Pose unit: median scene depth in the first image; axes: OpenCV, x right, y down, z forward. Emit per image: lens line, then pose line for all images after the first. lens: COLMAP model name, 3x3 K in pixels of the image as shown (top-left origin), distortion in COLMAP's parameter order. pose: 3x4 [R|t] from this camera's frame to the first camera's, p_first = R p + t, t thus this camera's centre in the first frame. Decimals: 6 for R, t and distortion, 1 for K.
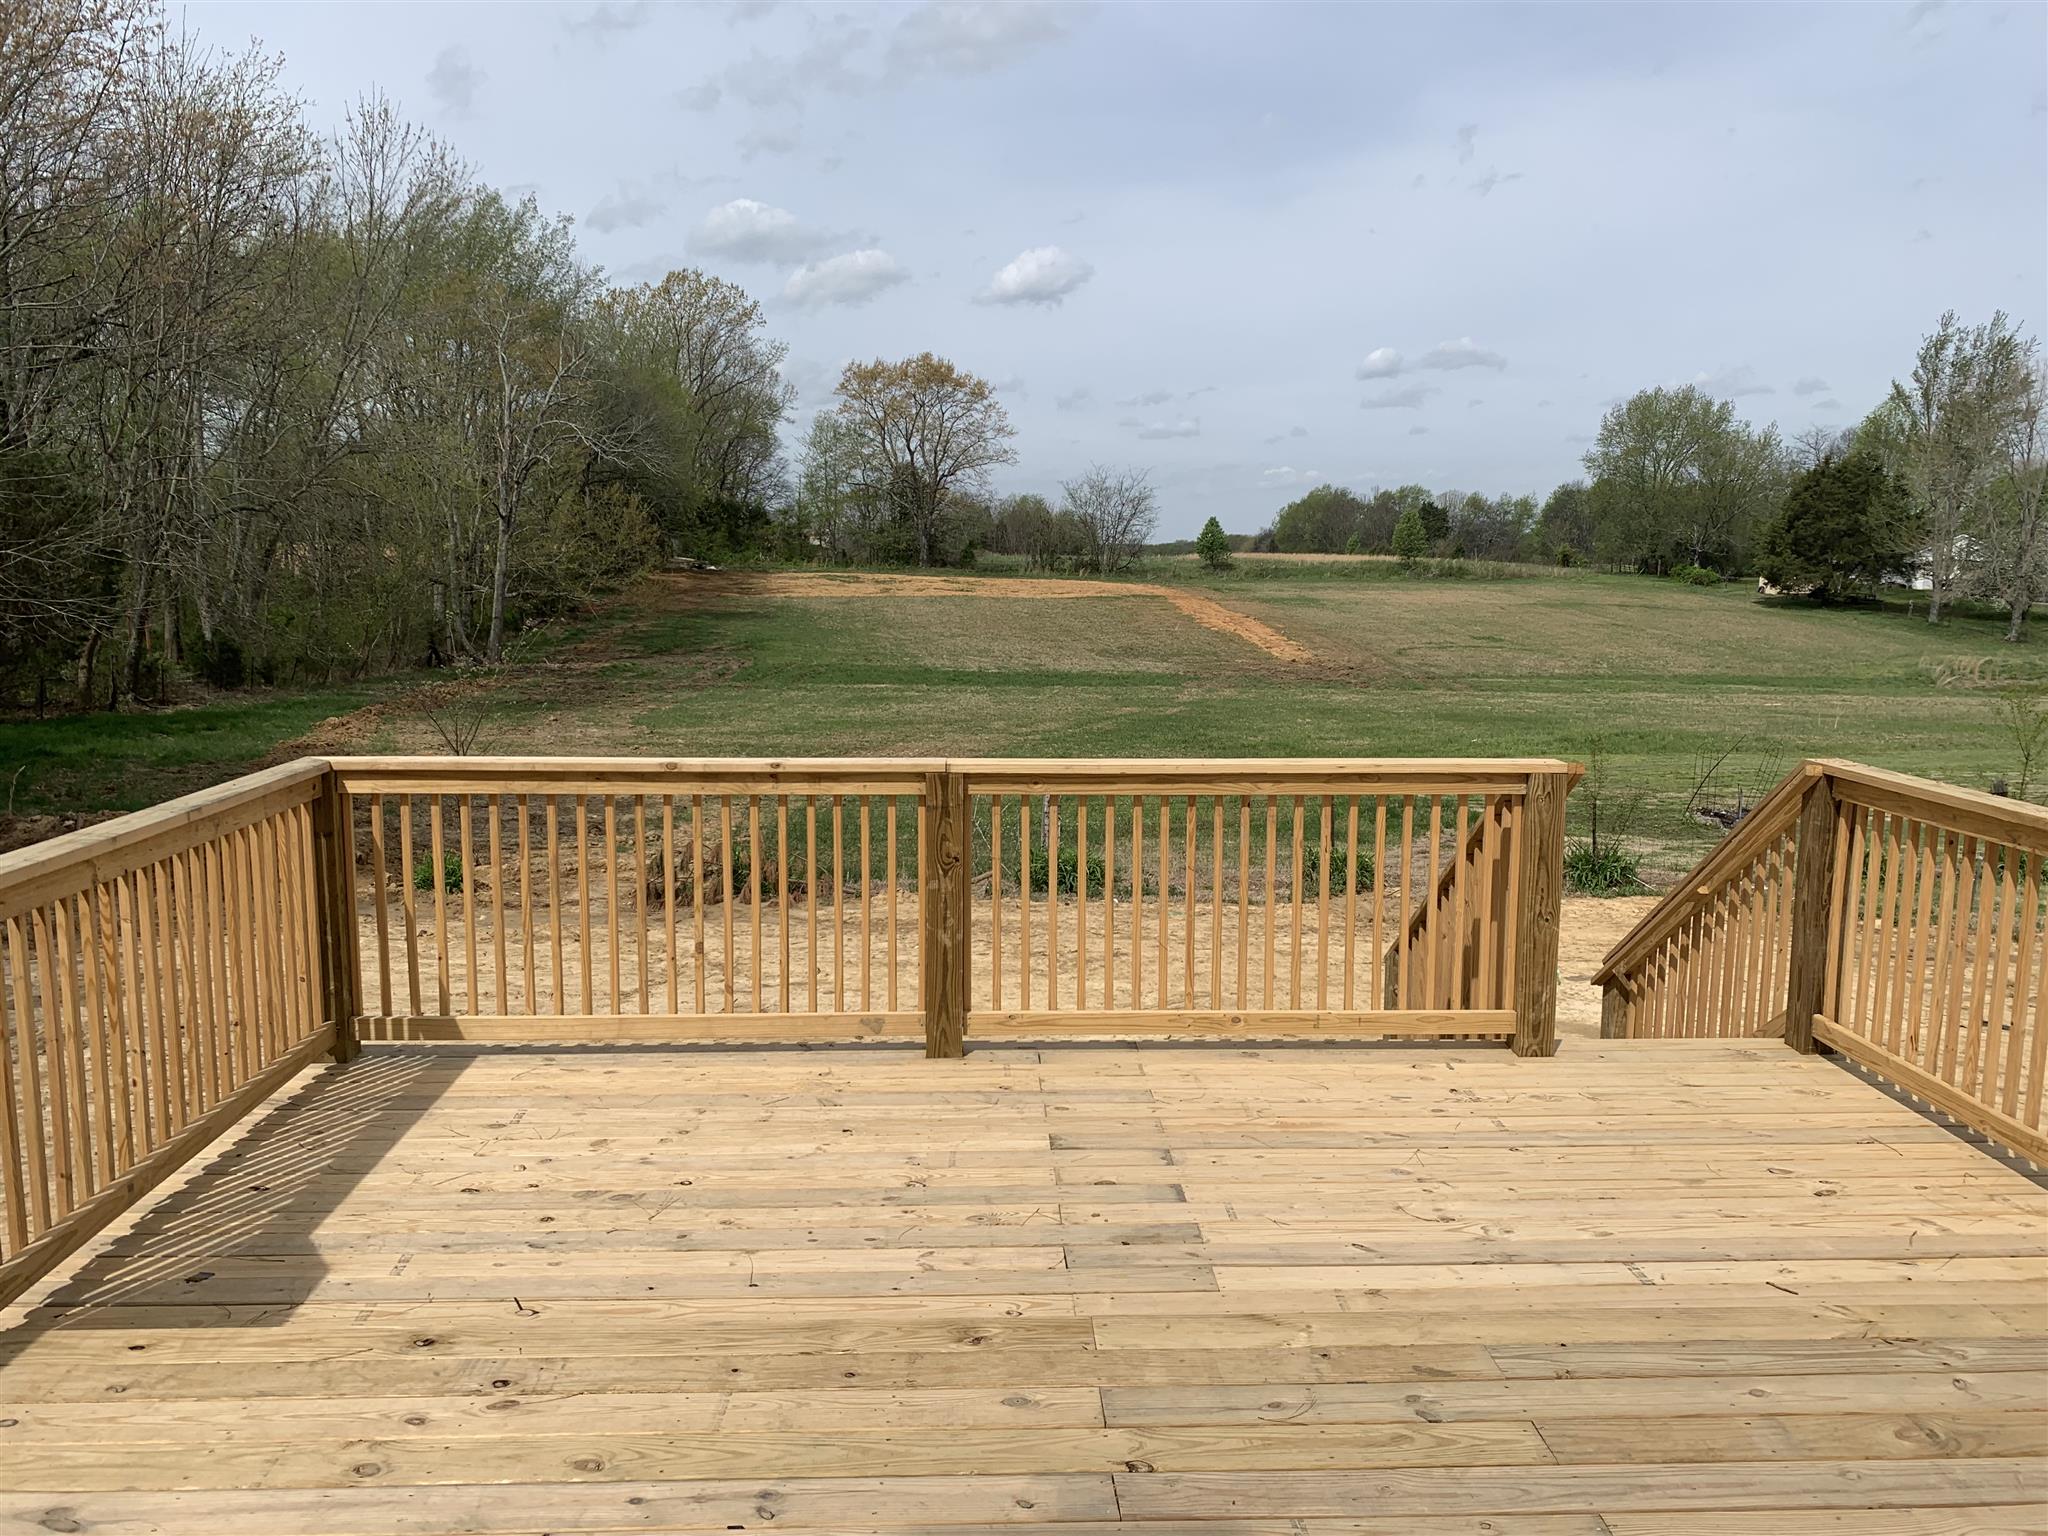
lens RADIAL K [[1546.0, 0, 1022.9], [0, 1546.0, 756.6], [0, 0, 1]] dist [0.039545, -0.035217]
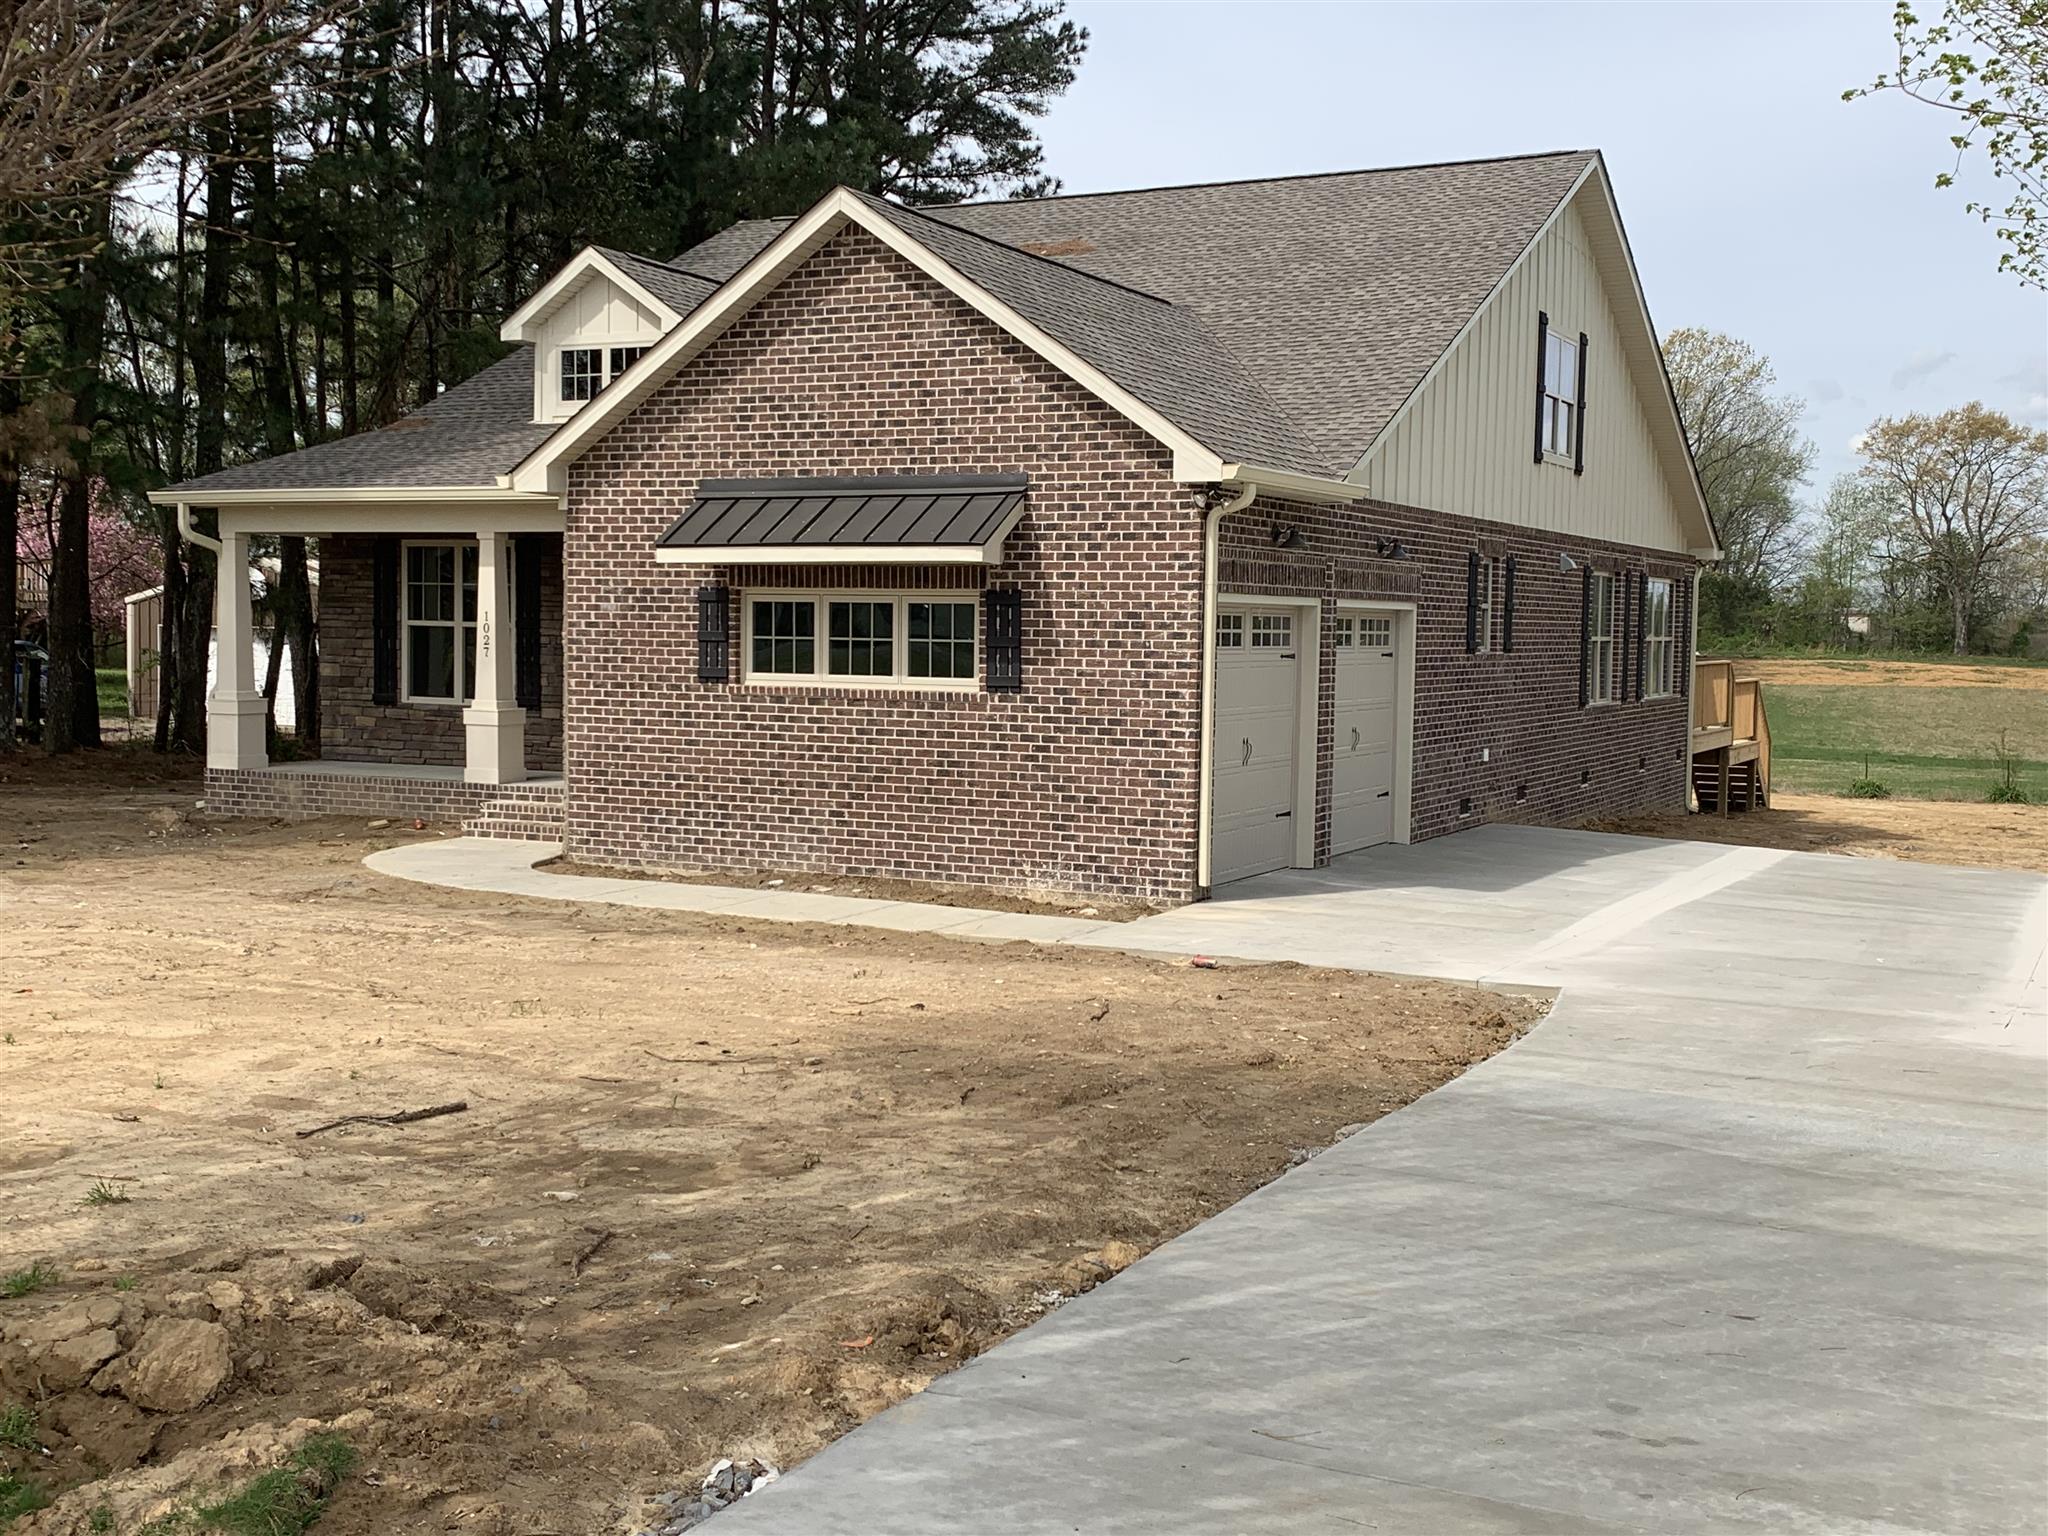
lens RADIAL K [[2138.3, 0, 1024.0], [0, 2138.3, 768.0], [0, 0, 1]] dist [0.056009, -0.043031]
pose [[0.865902, 0.037673, -0.498792, 0.081330], [-0.072098, 0.996147, -0.049924, 0.032810], [0.494990, 0.079191, 0.865283, -0.251507]]
